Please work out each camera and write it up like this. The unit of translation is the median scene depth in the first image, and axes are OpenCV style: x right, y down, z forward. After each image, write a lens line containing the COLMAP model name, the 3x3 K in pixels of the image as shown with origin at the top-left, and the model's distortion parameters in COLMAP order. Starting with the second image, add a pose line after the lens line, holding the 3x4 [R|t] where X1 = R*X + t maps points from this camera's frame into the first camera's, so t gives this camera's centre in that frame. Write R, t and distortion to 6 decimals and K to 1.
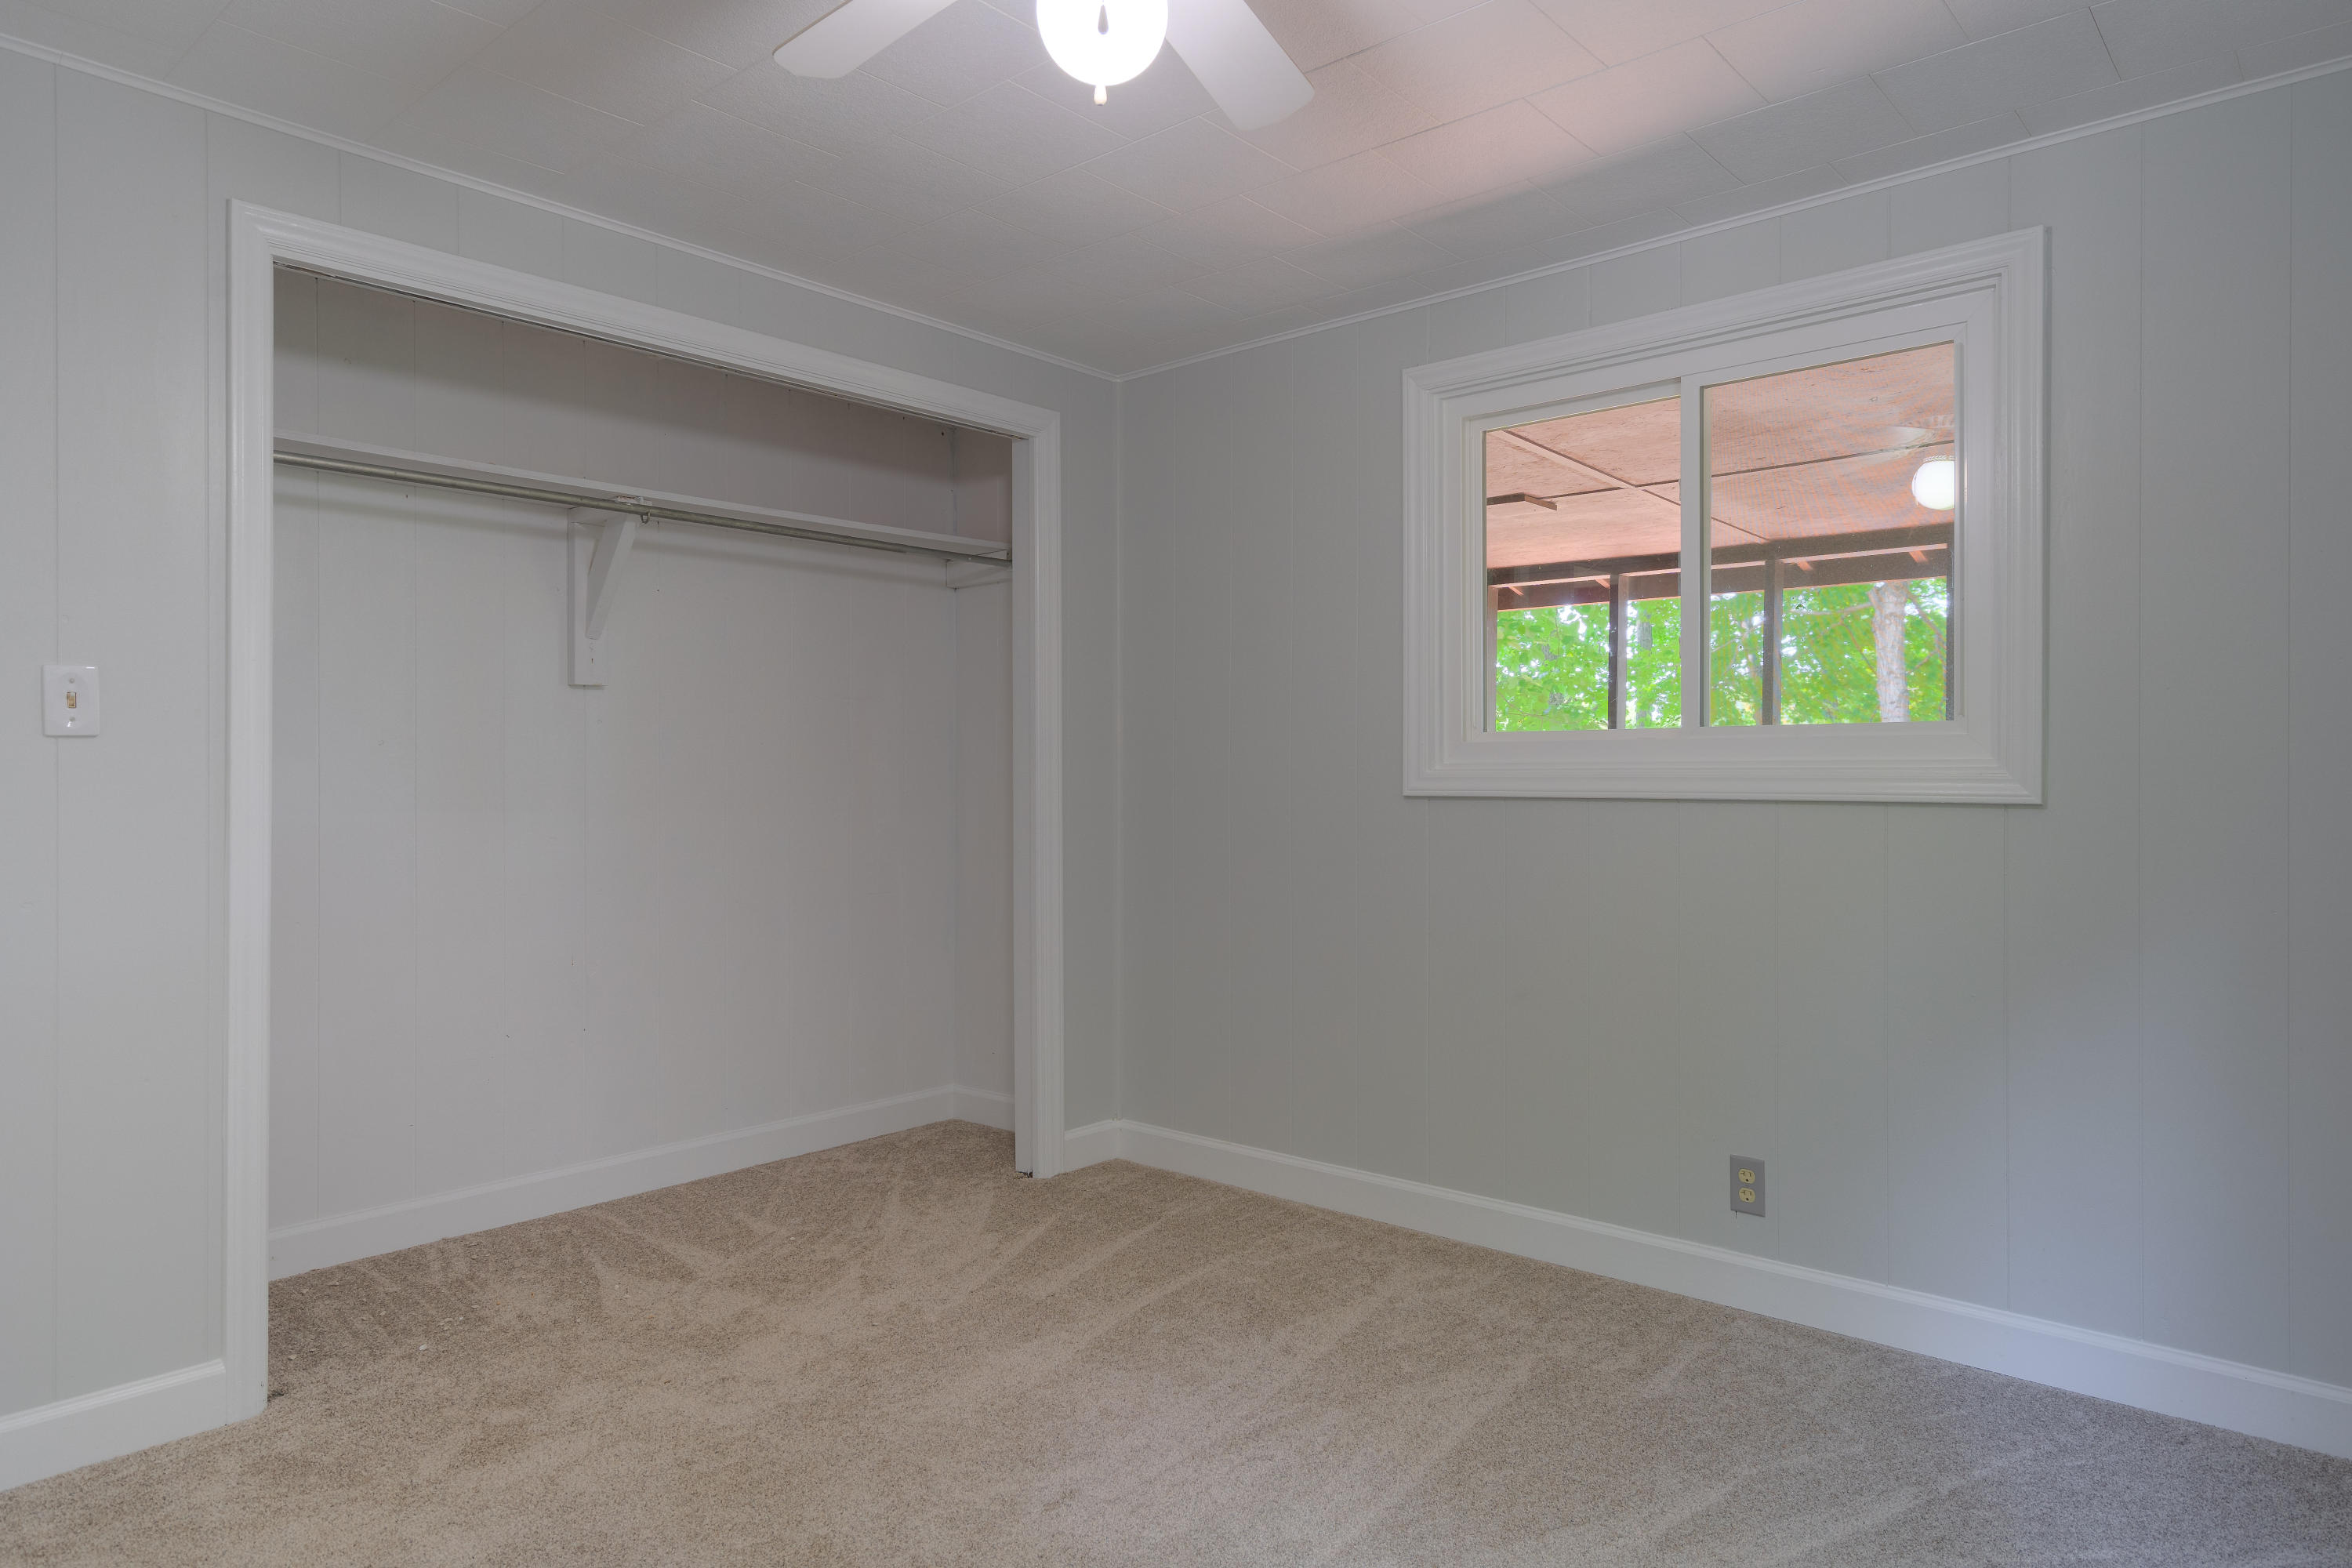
lens RADIAL K [[1392.7, 0, 1176.0], [0, 1392.7, 784.0], [0, 0, 1]] dist [-0.004985, -0.001054]
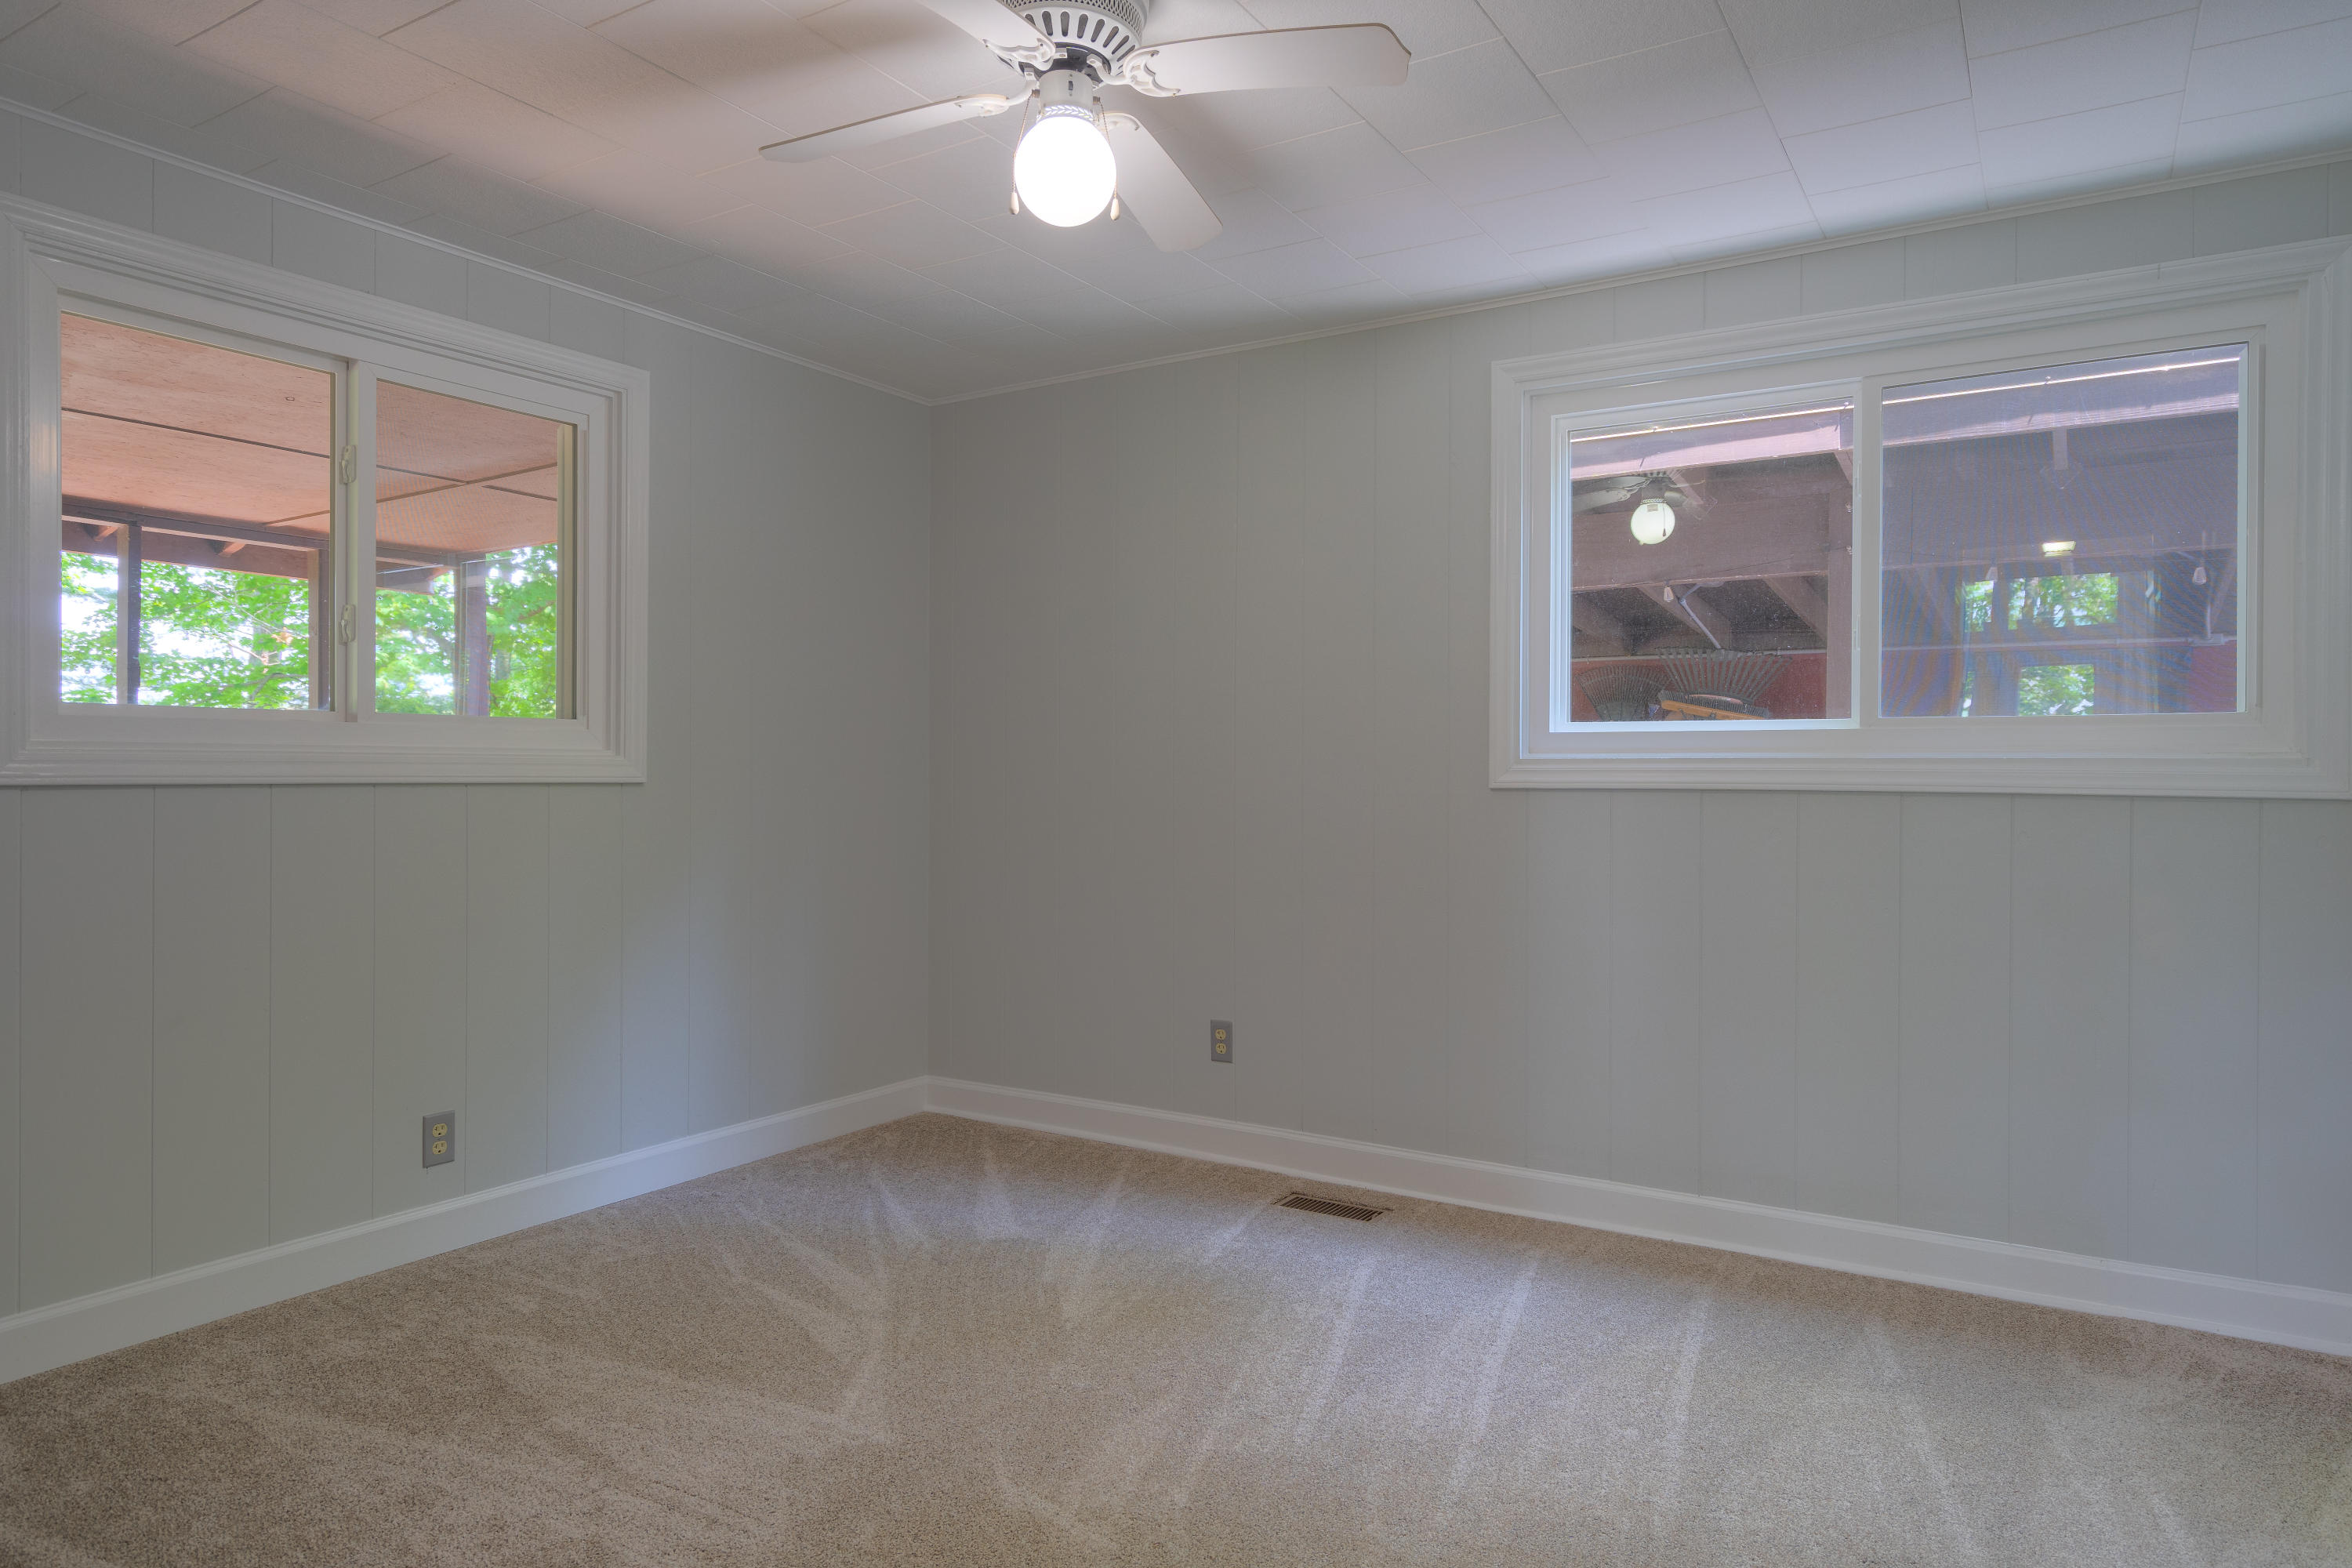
lens RADIAL K [[1392.7, 0, 1176.0], [0, 1392.7, 784.0], [0, 0, 1]] dist [-0.004985, -0.001054]
pose [[-0.151841, -0.014205, 0.988303, -0.784676], [-0.000477, 0.999898, 0.014298, -0.003992], [-0.988405, 0.001699, -0.151832, 0.628884]]
